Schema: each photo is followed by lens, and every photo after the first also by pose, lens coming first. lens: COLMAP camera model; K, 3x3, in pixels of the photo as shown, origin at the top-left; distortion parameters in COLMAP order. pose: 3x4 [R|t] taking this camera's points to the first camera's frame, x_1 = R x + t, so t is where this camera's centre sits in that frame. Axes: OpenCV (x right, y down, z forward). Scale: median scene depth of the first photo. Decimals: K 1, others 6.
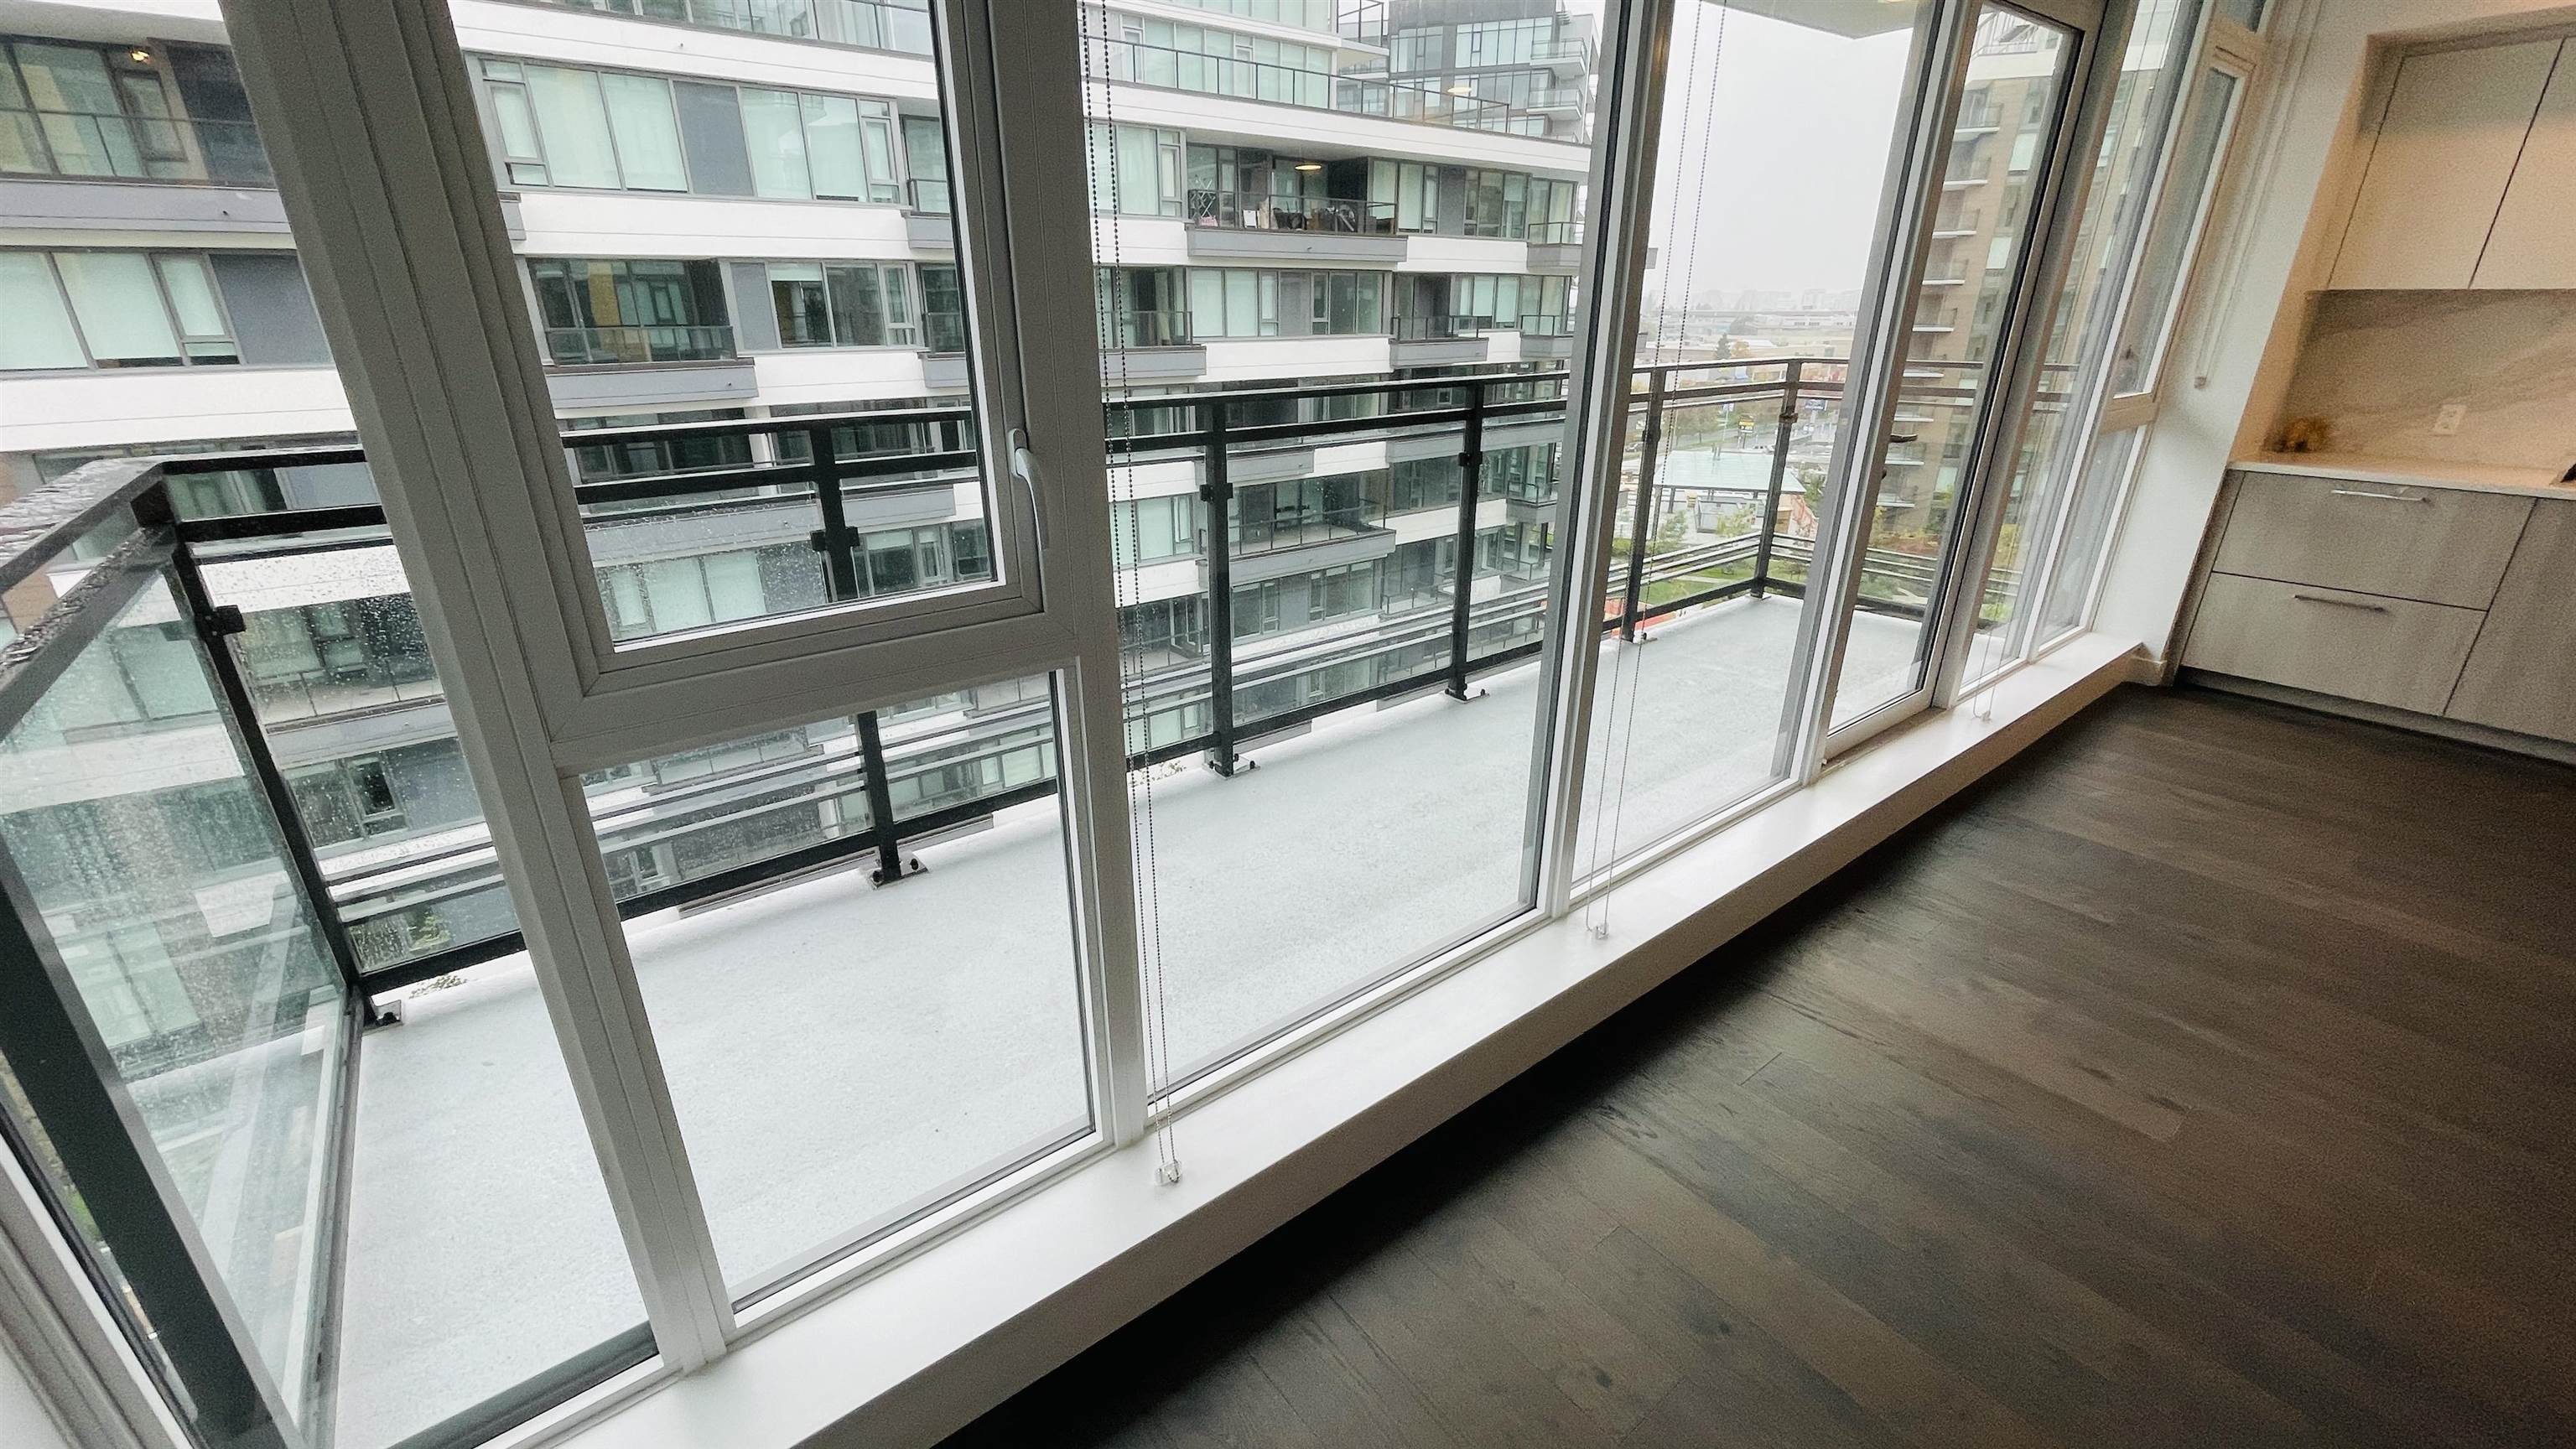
lens RADIAL K [[1031.5, 0, 1269.9], [0, 1031.5, 714.6], [0, 0, 1]] dist [-0.006215, -0.000162]
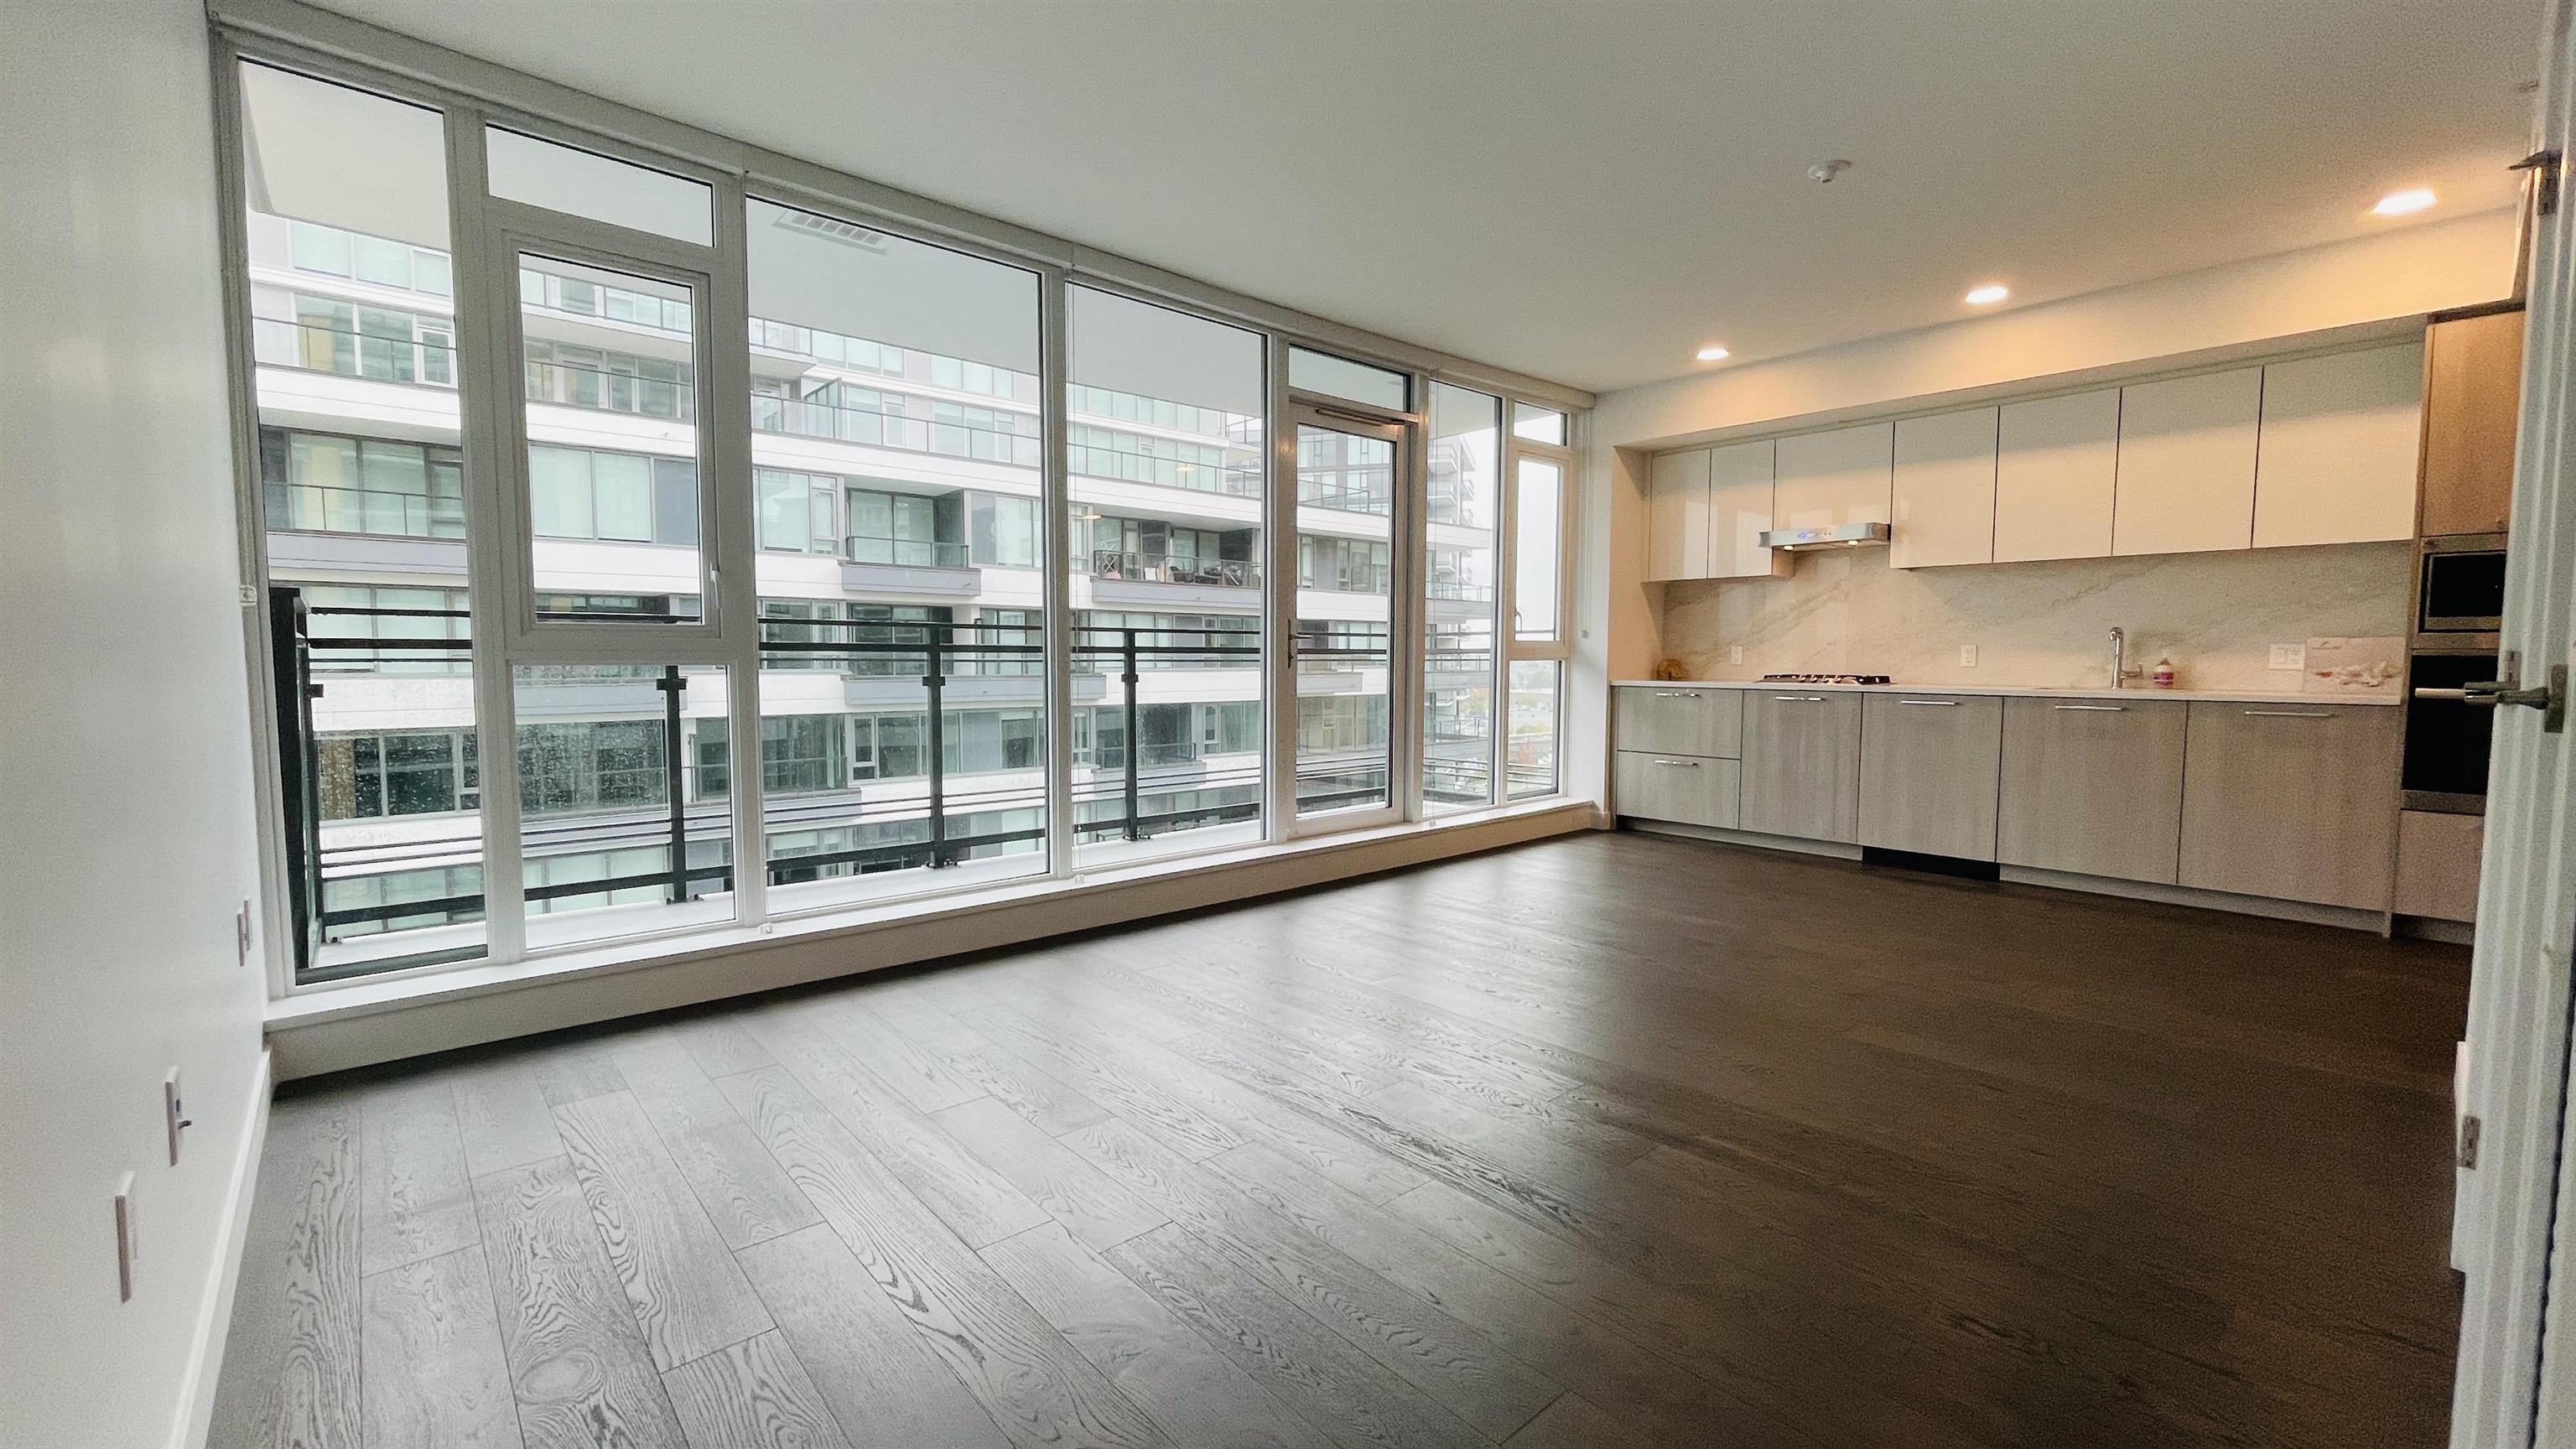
lens RADIAL K [[1031.5, 0, 1285.5], [0, 1031.5, 736.3], [0, 0, 1]] dist [-0.006215, -0.000162]
pose [[0.997407, 0.002332, 0.071931, 0.053662], [0.019268, 0.954337, -0.298110, 0.050140], [-0.069342, 0.298723, 0.951818, -0.075894]]
